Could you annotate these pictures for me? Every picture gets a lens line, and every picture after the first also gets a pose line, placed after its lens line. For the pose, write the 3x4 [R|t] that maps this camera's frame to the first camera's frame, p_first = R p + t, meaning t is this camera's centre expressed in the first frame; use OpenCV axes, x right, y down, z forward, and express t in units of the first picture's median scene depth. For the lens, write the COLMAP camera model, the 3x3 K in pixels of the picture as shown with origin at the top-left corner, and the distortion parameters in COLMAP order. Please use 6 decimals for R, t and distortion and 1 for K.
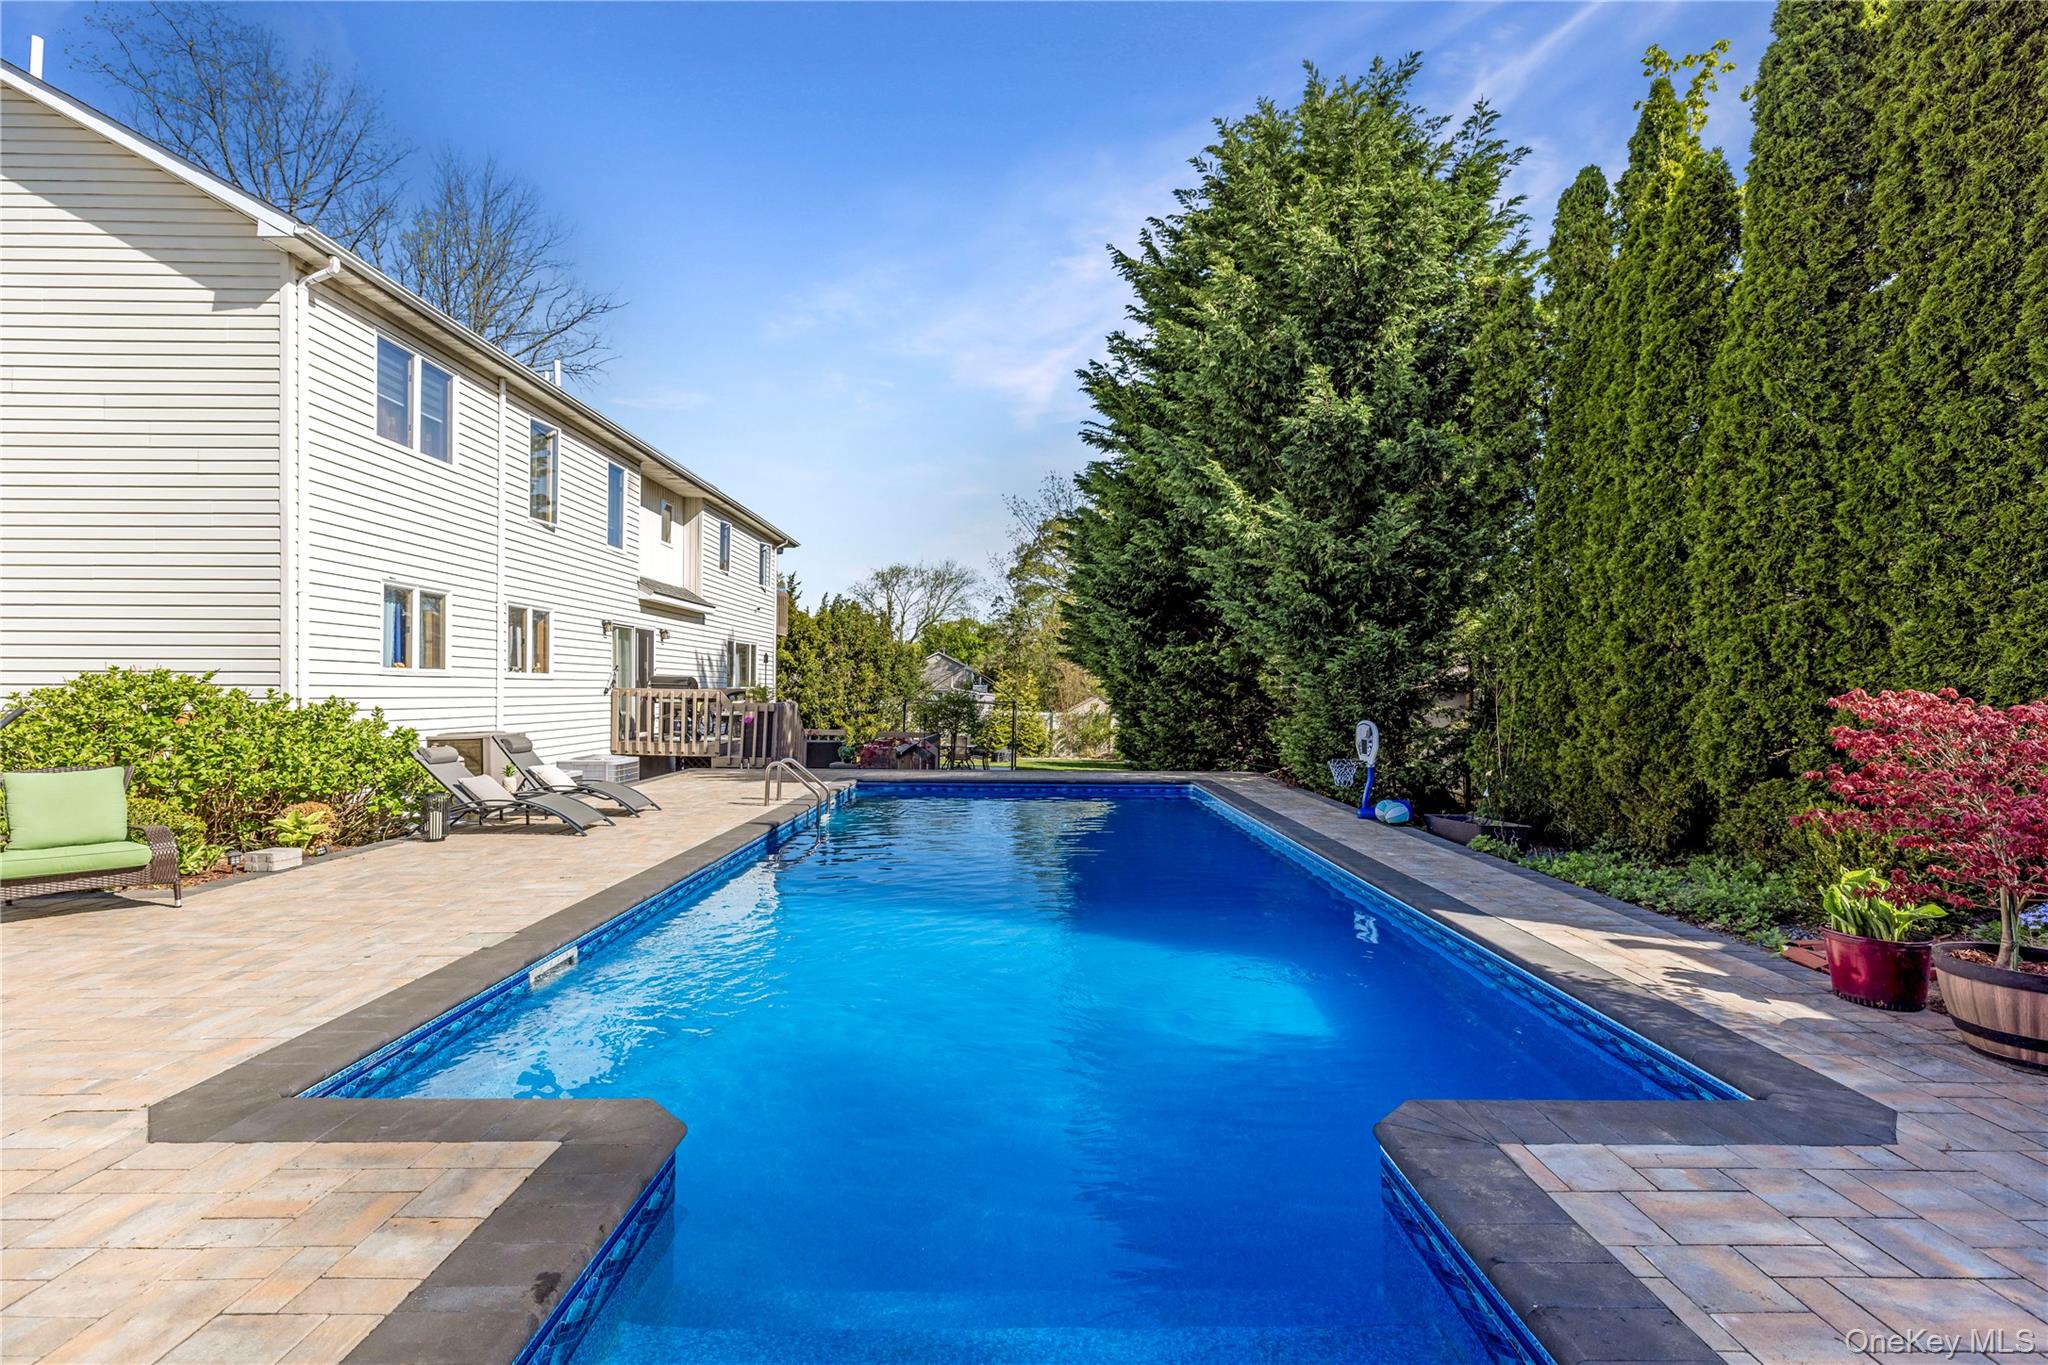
lens RADIAL K [[914.6, 0, 1039.9], [0, 914.6, 691.5], [0, 0, 1]] dist [0.004569, -0.000453]
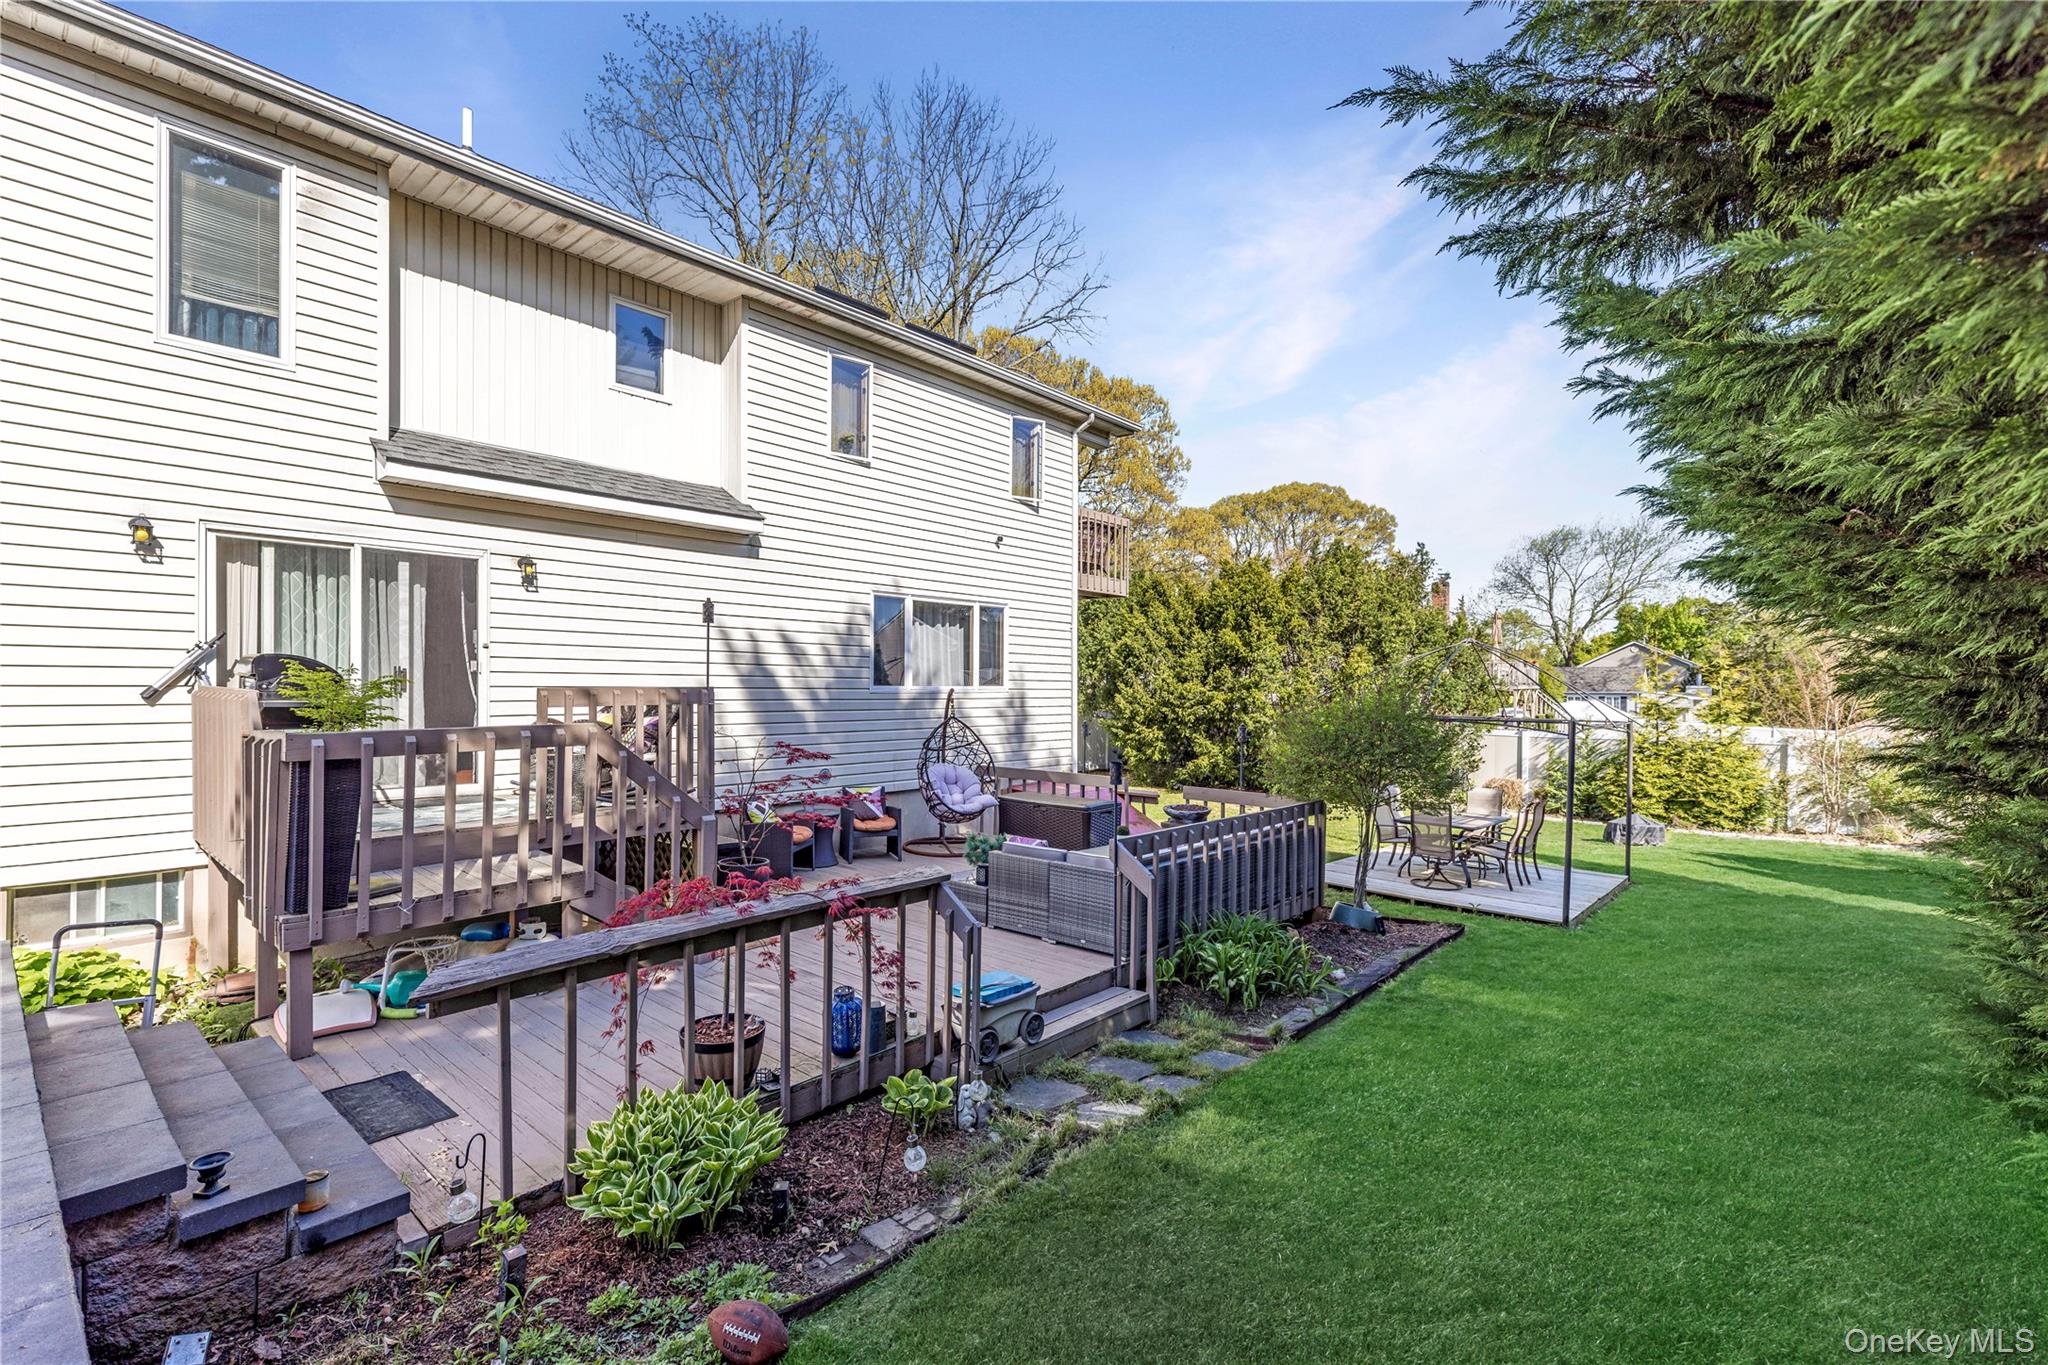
lens RADIAL K [[914.6, 0, 1037.2], [0, 914.6, 685.2], [0, 0, 1]] dist [0.004569, -0.000453]
pose [[0.753735, -0.007708, -0.657133, 0.124772], [0.000376, 0.999936, -0.011297, 0.000584], [0.657179, 0.008268, 0.753690, 1.368203]]
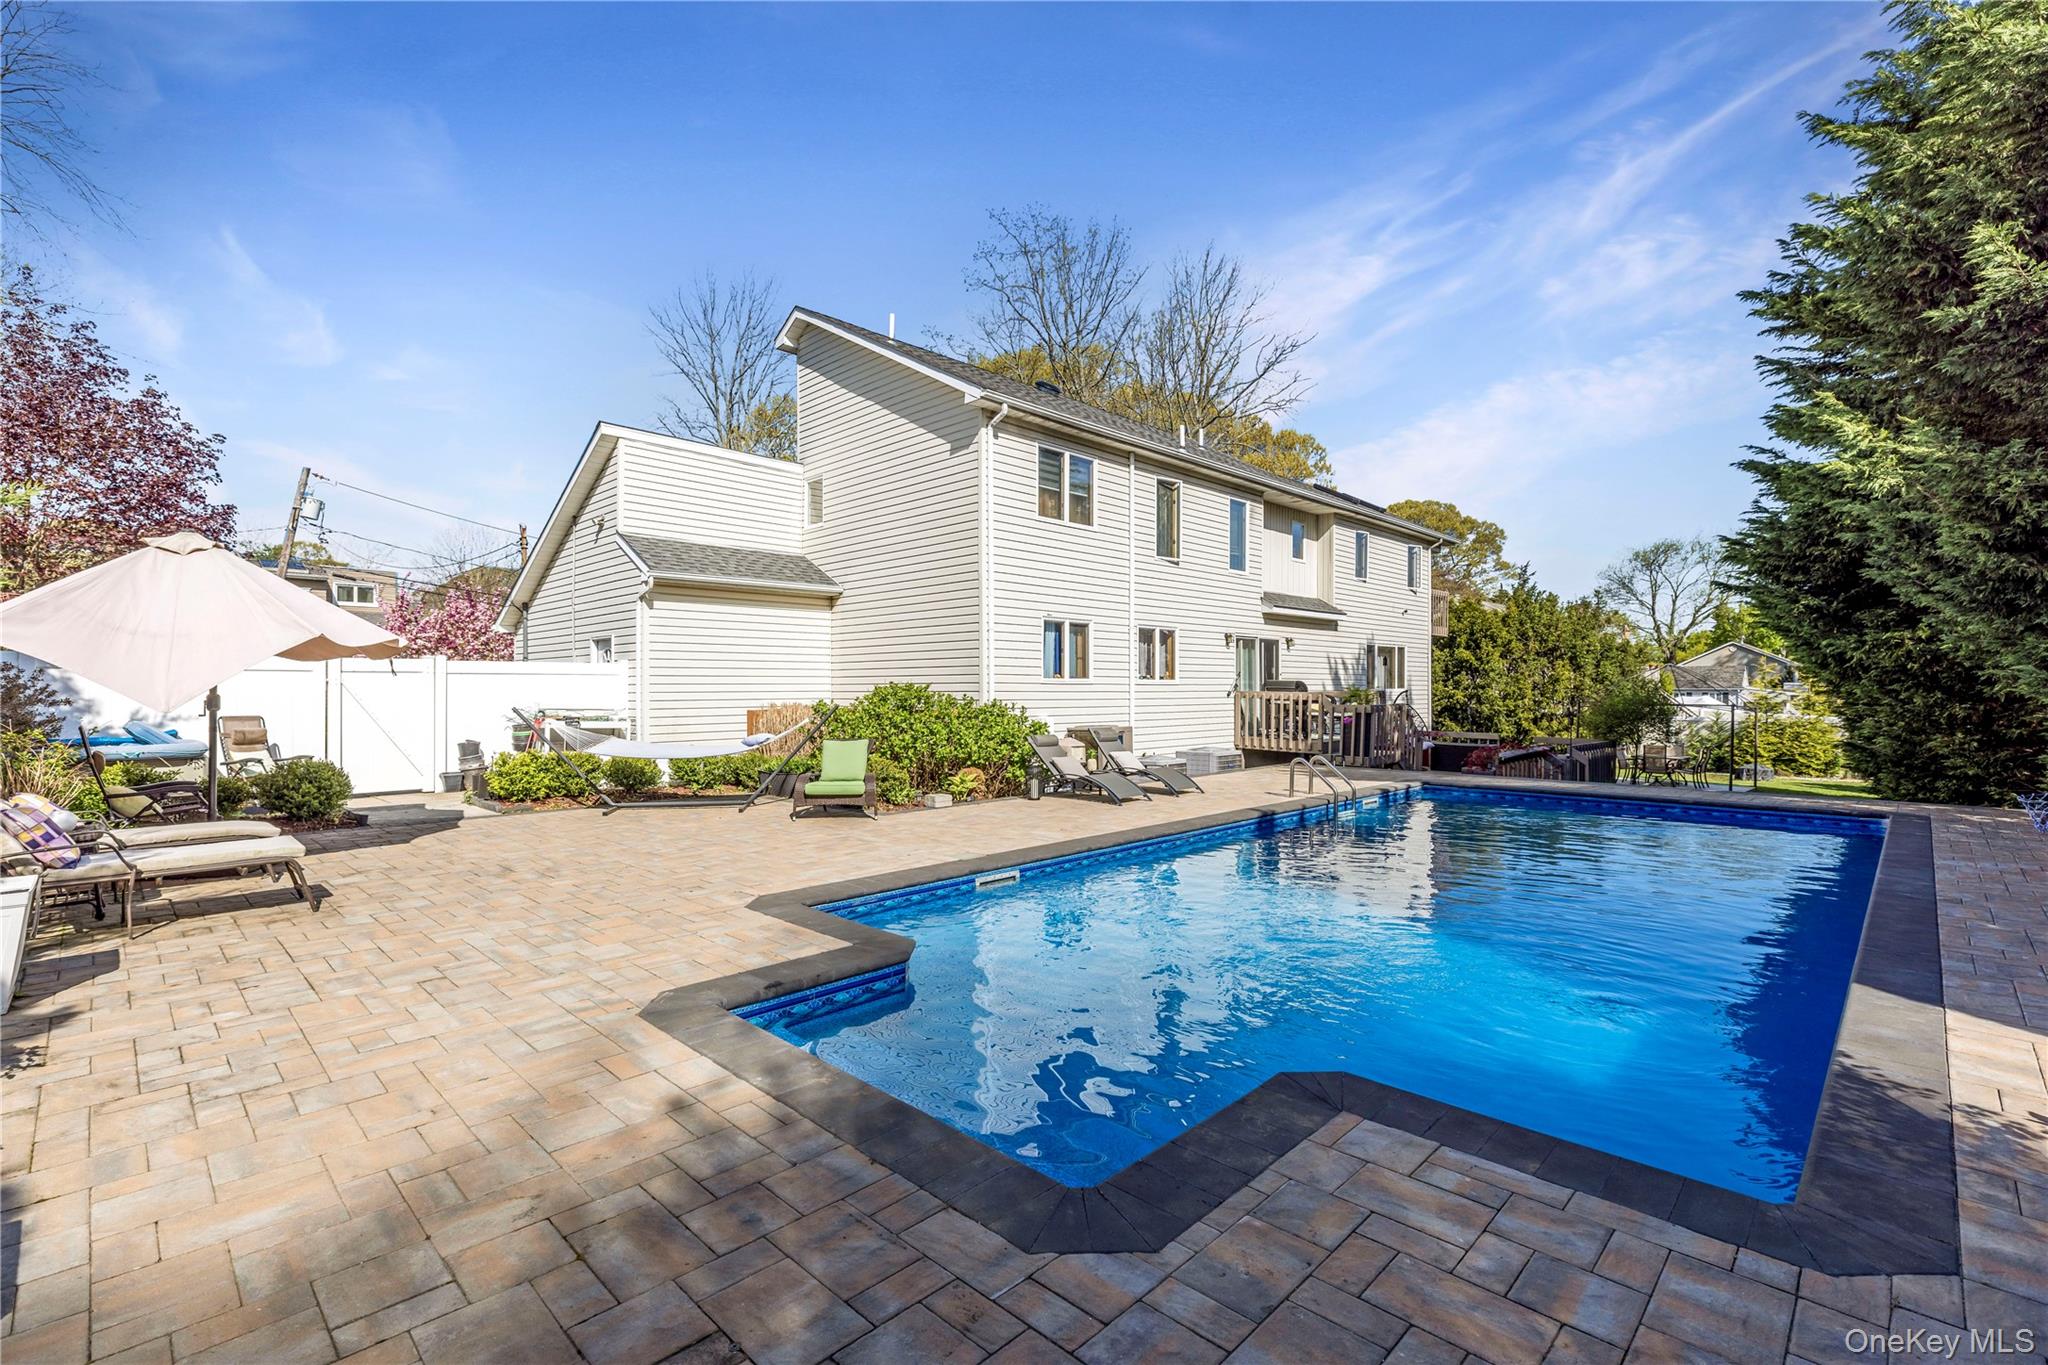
lens RADIAL K [[914.6, 0, 1030.8], [0, 914.6, 680.9], [0, 0, 1]] dist [0.004569, -0.000453]
pose [[0.705965, -0.012765, -0.708132, 0.254345], [0.003986, 0.999893, -0.014050, -0.002106], [0.708235, 0.007096, 0.705941, -0.011390]]
